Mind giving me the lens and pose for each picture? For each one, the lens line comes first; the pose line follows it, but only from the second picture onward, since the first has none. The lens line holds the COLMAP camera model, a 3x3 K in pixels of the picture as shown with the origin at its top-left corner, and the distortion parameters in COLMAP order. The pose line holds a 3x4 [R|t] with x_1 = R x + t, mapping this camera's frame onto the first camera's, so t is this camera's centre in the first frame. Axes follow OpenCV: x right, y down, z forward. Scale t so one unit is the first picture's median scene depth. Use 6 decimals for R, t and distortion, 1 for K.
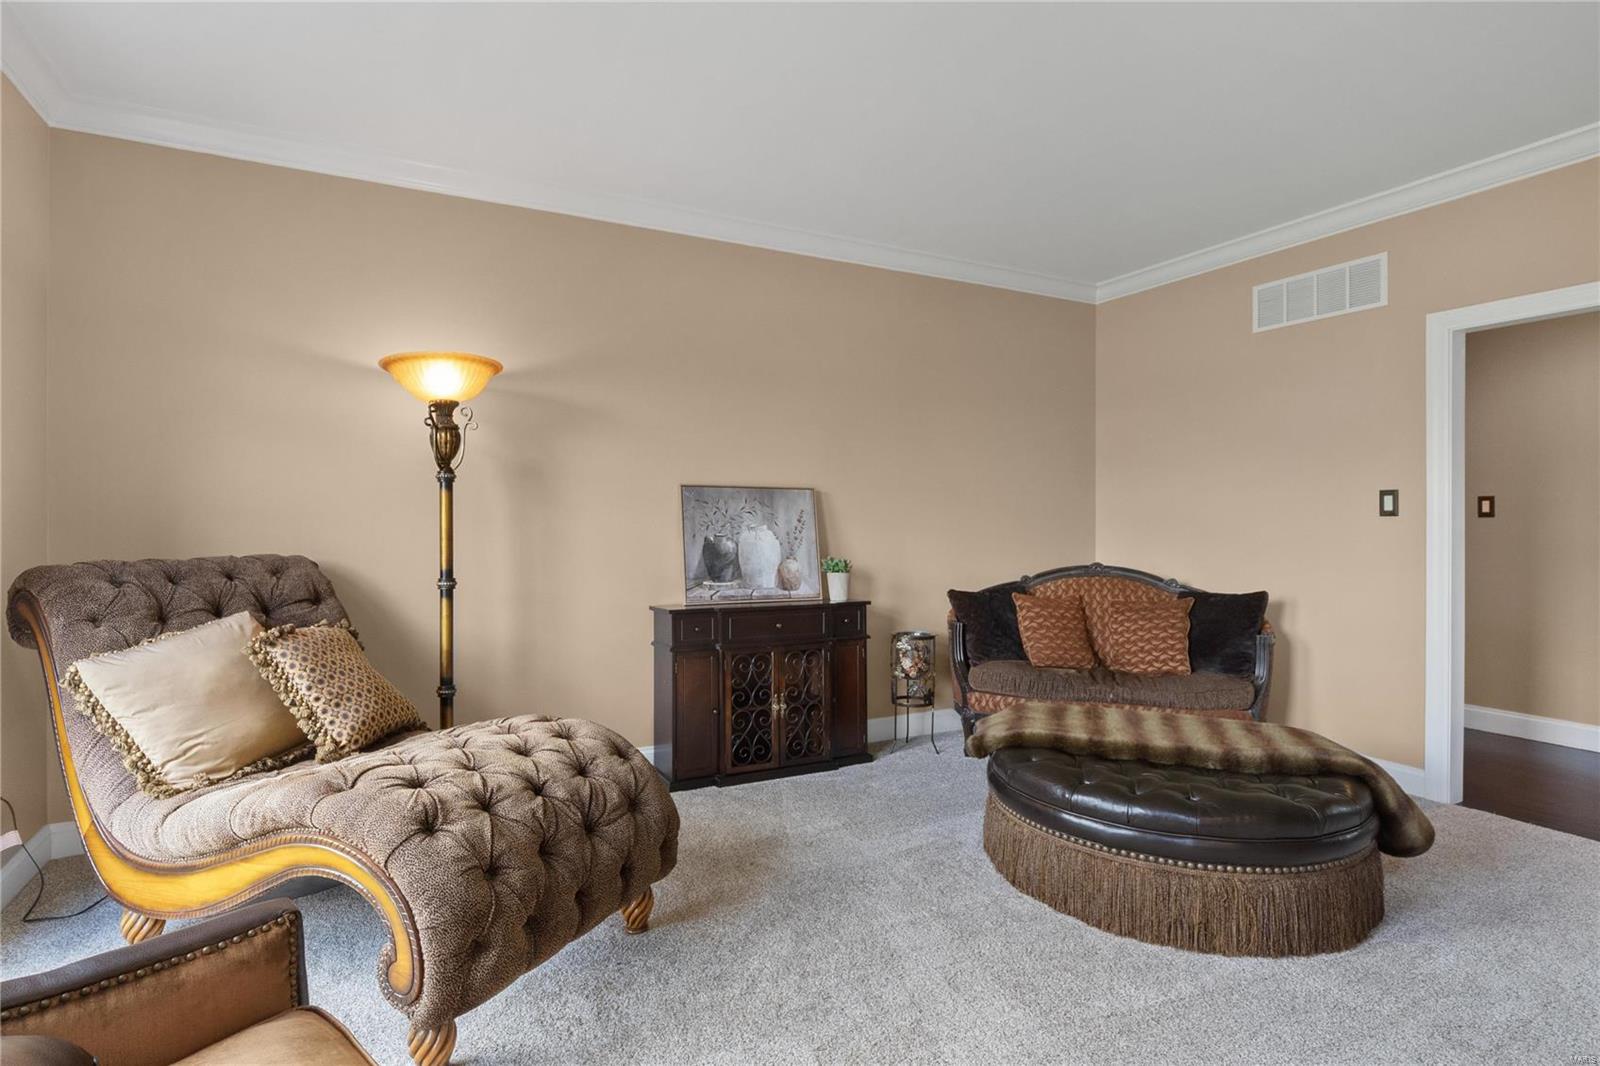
lens RADIAL K [[822.2, 0, 800.0], [0, 822.2, 533.0], [0, 0, 1]] dist [0.002568, -0.020250]
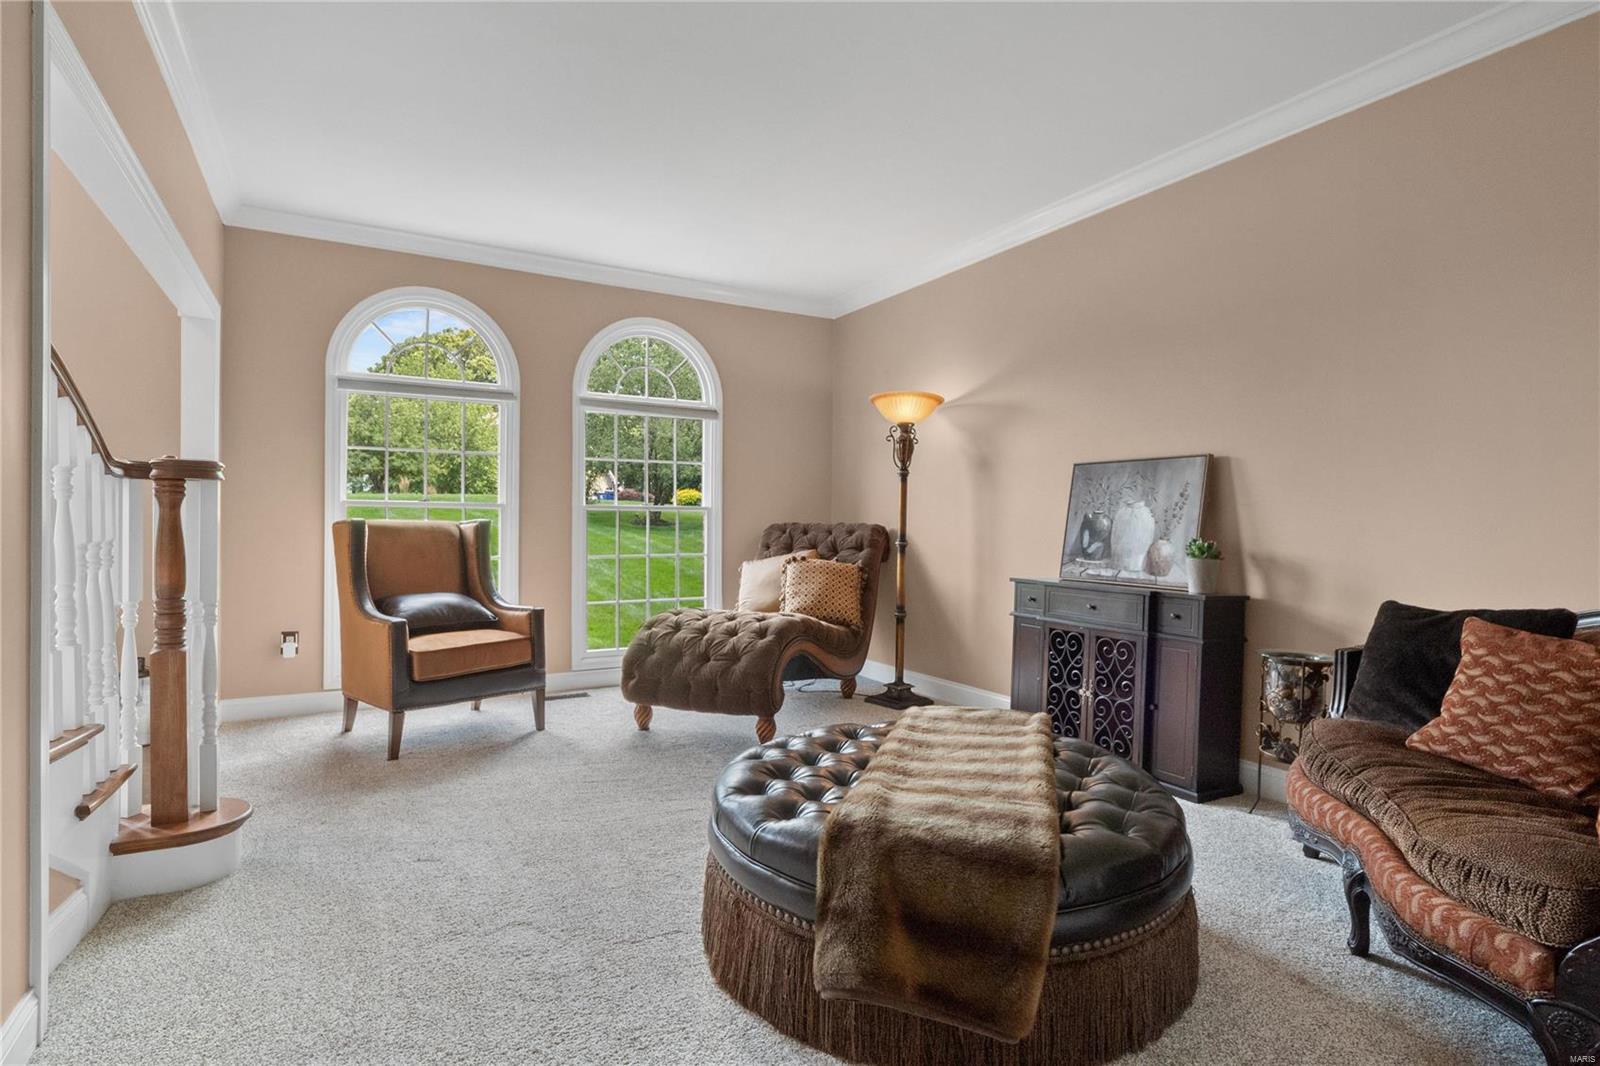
lens RADIAL K [[822.2, 0, 800.0], [0, 822.2, 533.0], [0, 0, 1]] dist [0.002568, -0.020250]
pose [[0.017940, 0.004776, -0.999828, 0.847286], [-0.029839, 0.999546, 0.004239, 0.032567], [0.999394, 0.029758, 0.018075, 0.609661]]
